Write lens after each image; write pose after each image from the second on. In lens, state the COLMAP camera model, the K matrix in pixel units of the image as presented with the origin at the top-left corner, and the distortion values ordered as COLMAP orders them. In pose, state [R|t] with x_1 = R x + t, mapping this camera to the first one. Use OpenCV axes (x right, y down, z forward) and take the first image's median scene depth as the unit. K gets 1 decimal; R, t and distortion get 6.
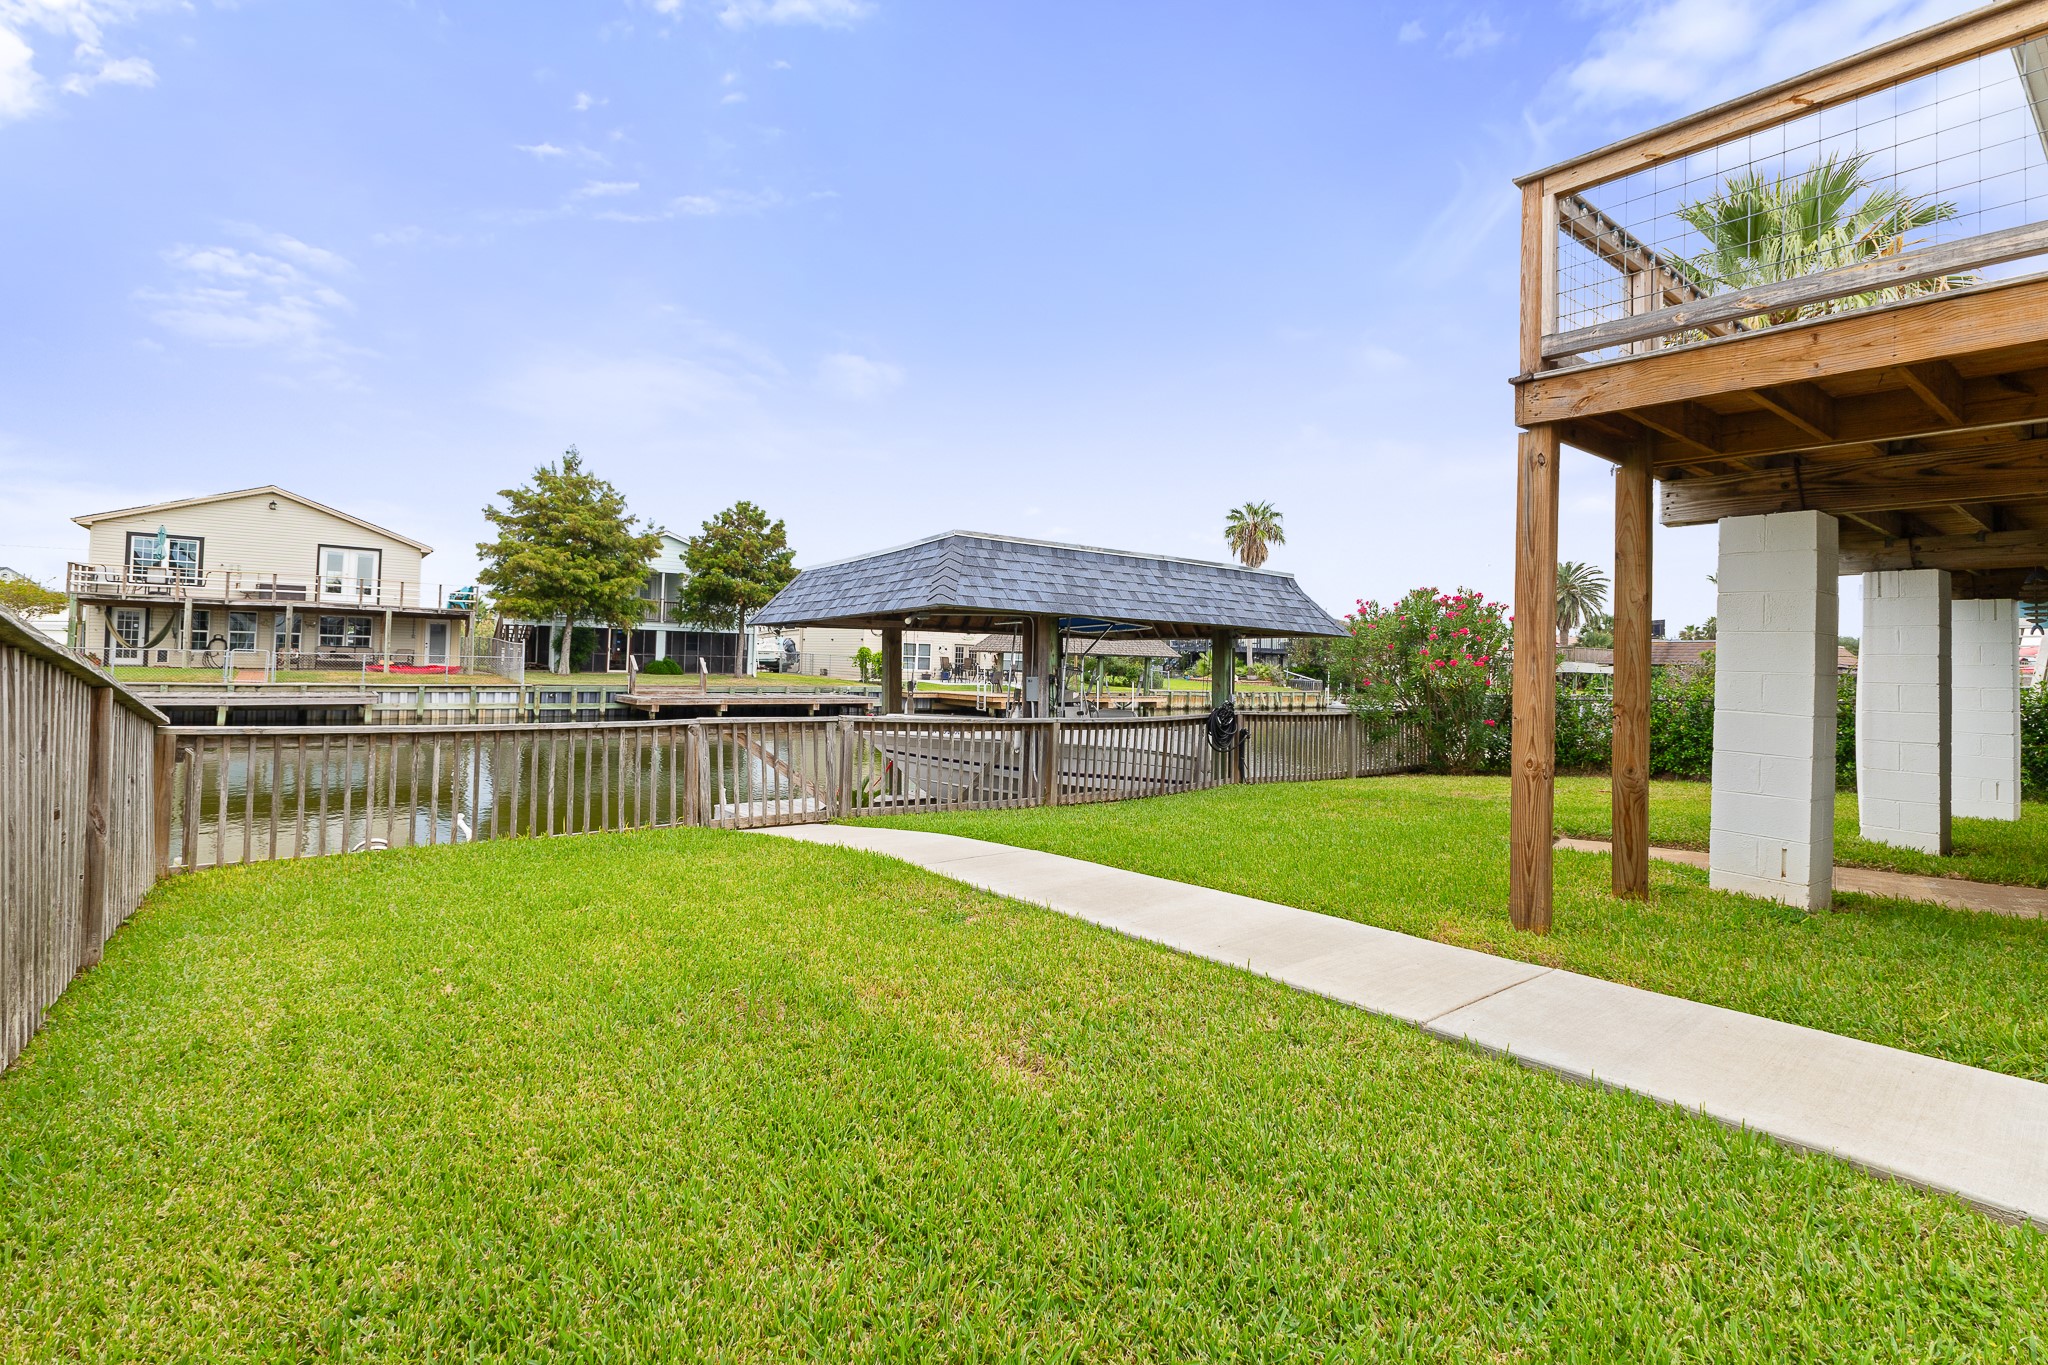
lens RADIAL K [[953.6, 0, 994.9], [0, 953.6, 636.0], [0, 0, 1]] dist [0.018069, -0.000511]
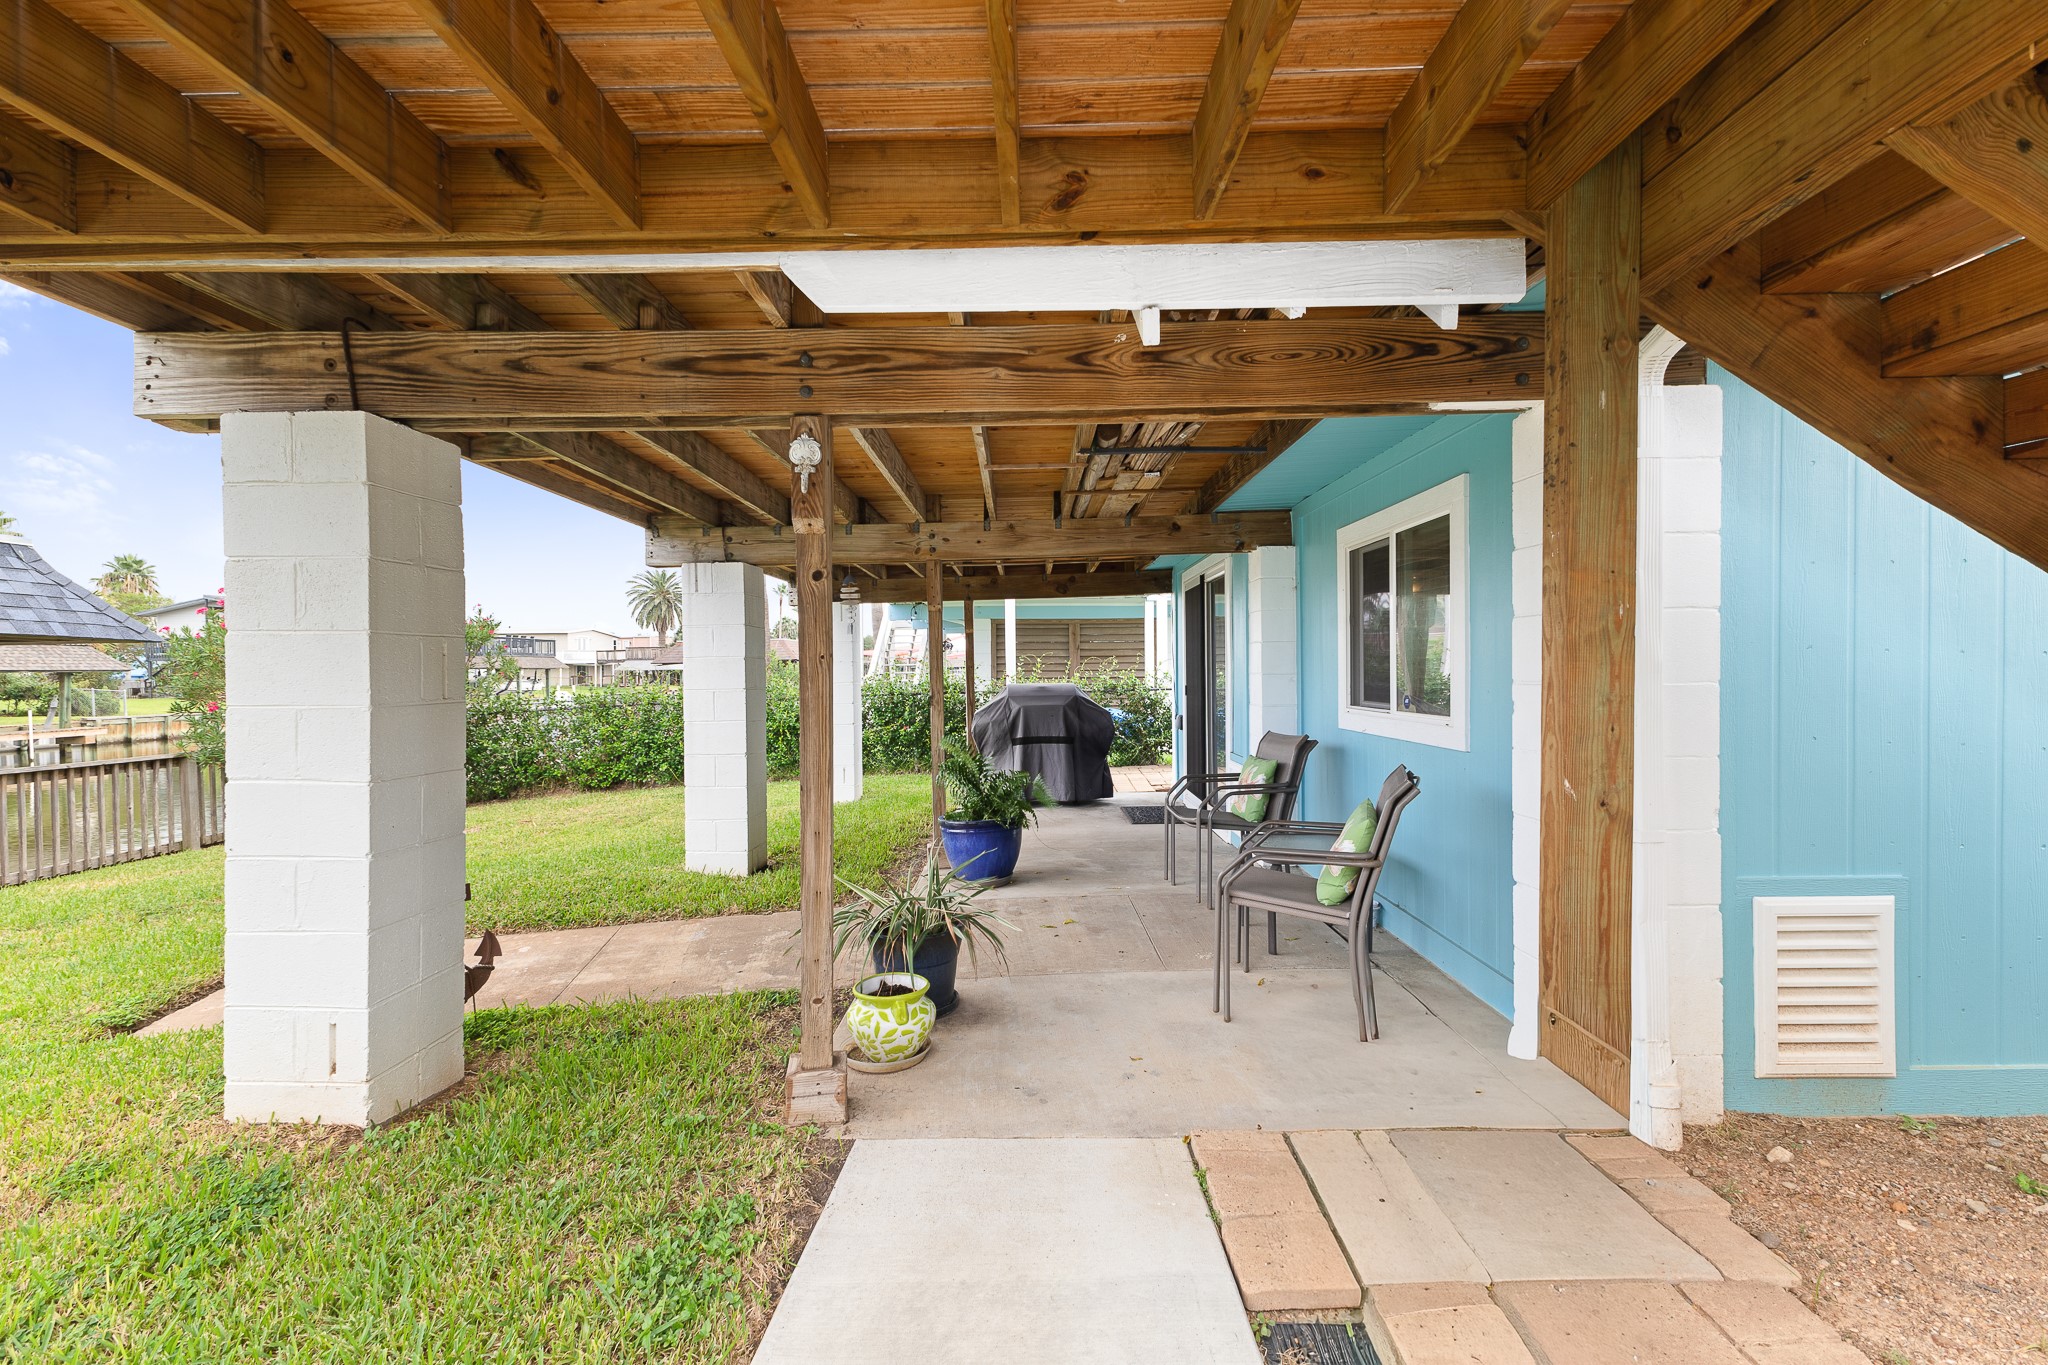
lens RADIAL K [[902.0, 0, 1024.0], [0, 902.0, 682.5], [0, 0, 1]] dist [0.020572, 0.000141]
pose [[0.622946, -0.047572, 0.780817, 0.319926], [0.008861, 0.998514, 0.053767, 0.000328], [-0.782214, -0.026575, 0.622442, 0.178137]]
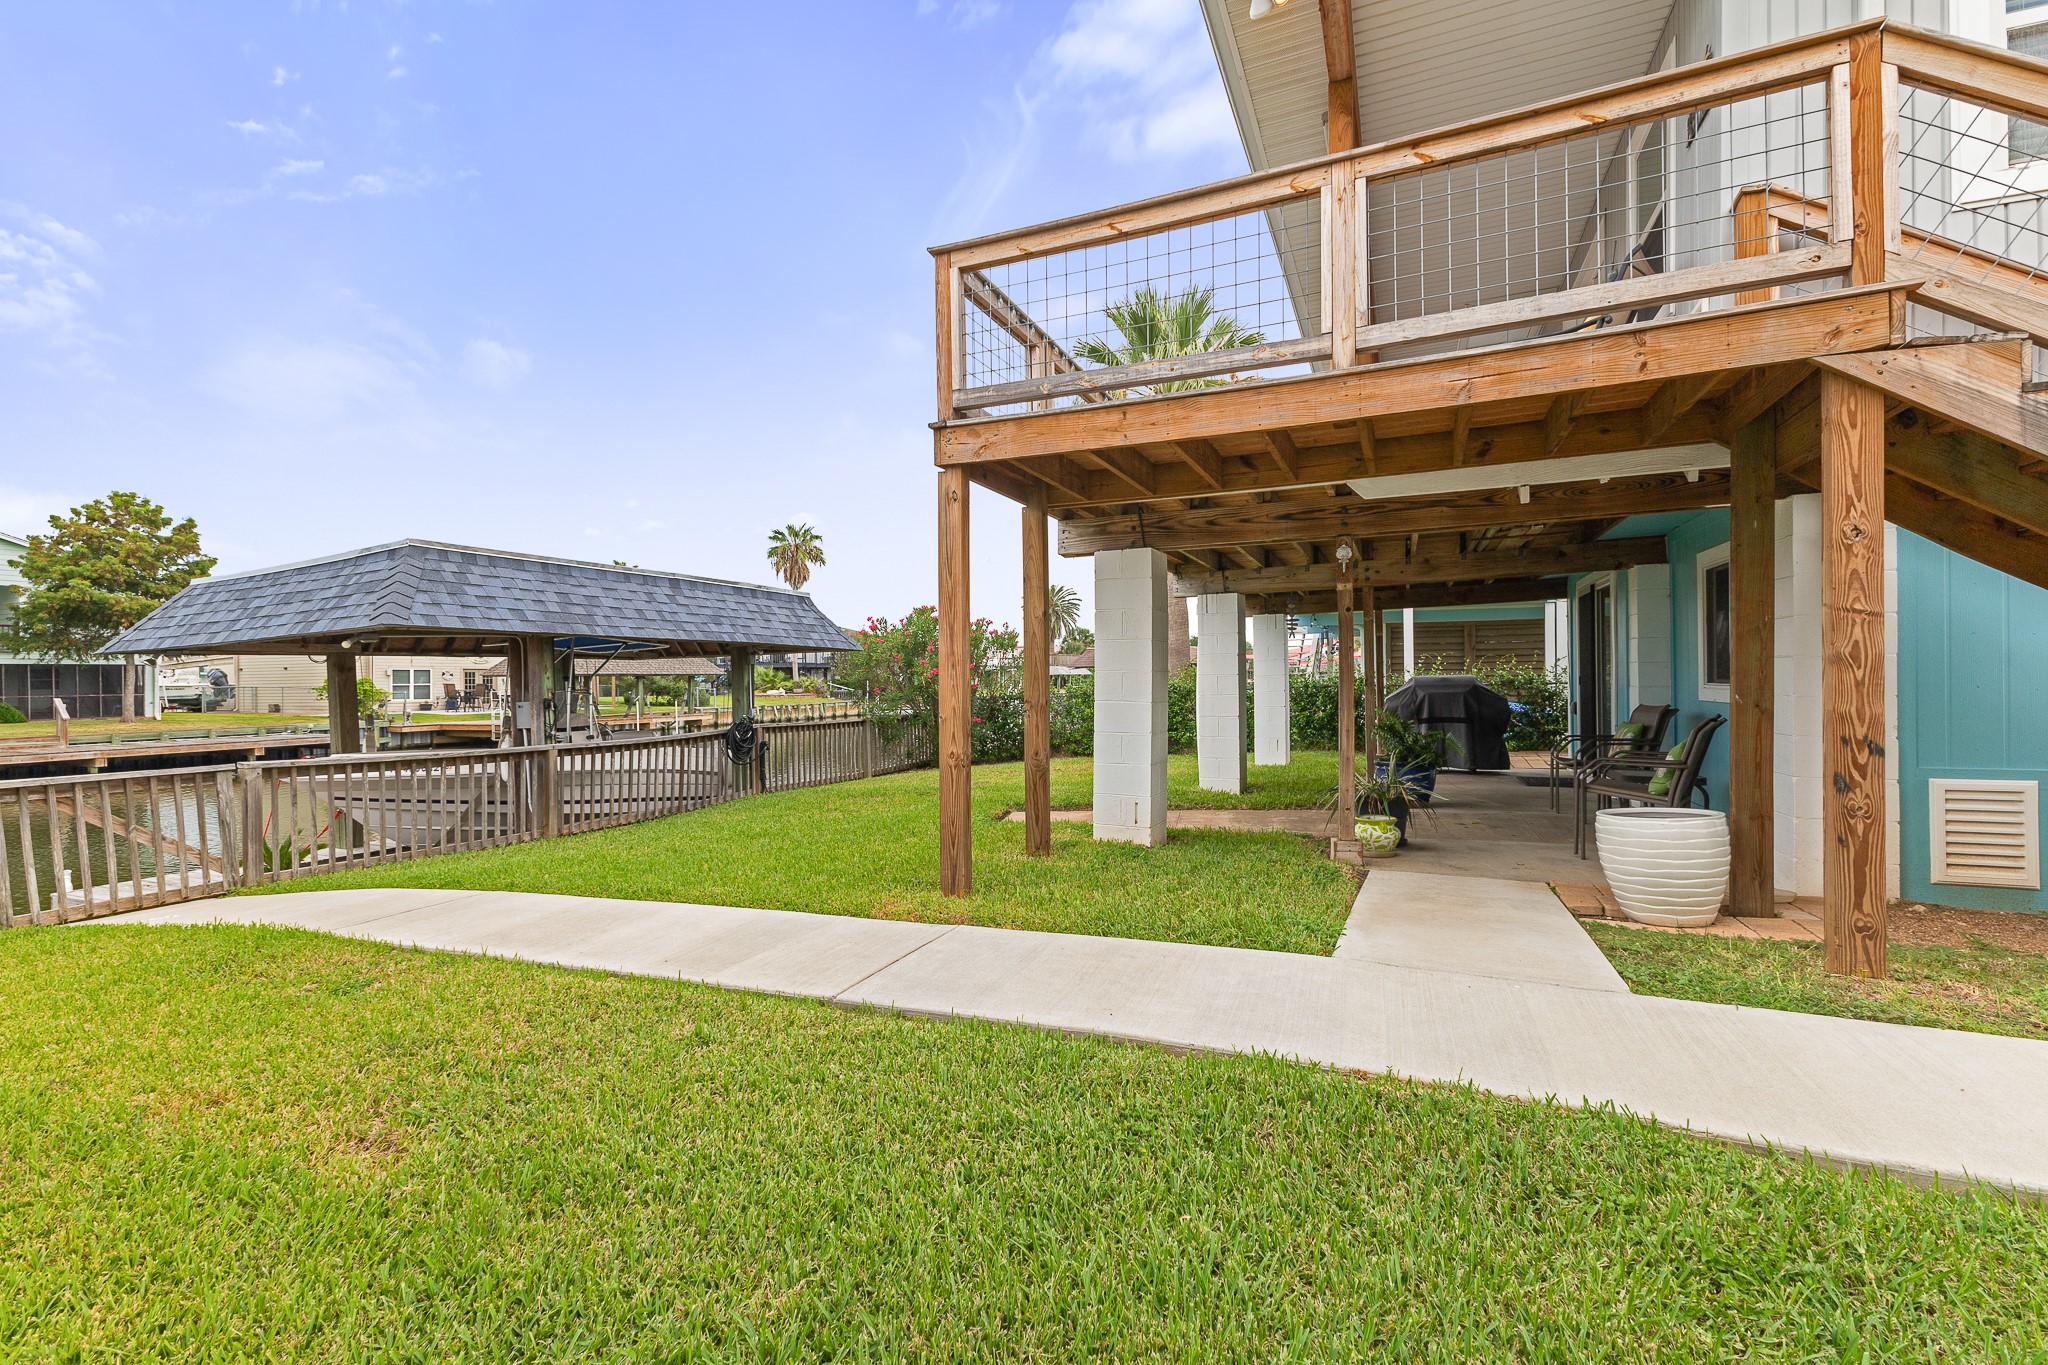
lens RADIAL K [[902.0, 0, 1024.0], [0, 902.0, 682.5], [0, 0, 1]] dist [0.020572, 0.000141]
pose [[0.876034, -0.041423, 0.480467, 0.043219], [0.025082, 0.998869, 0.040385, 0.000482], [-0.481596, -0.023328, 0.876083, -0.005260]]
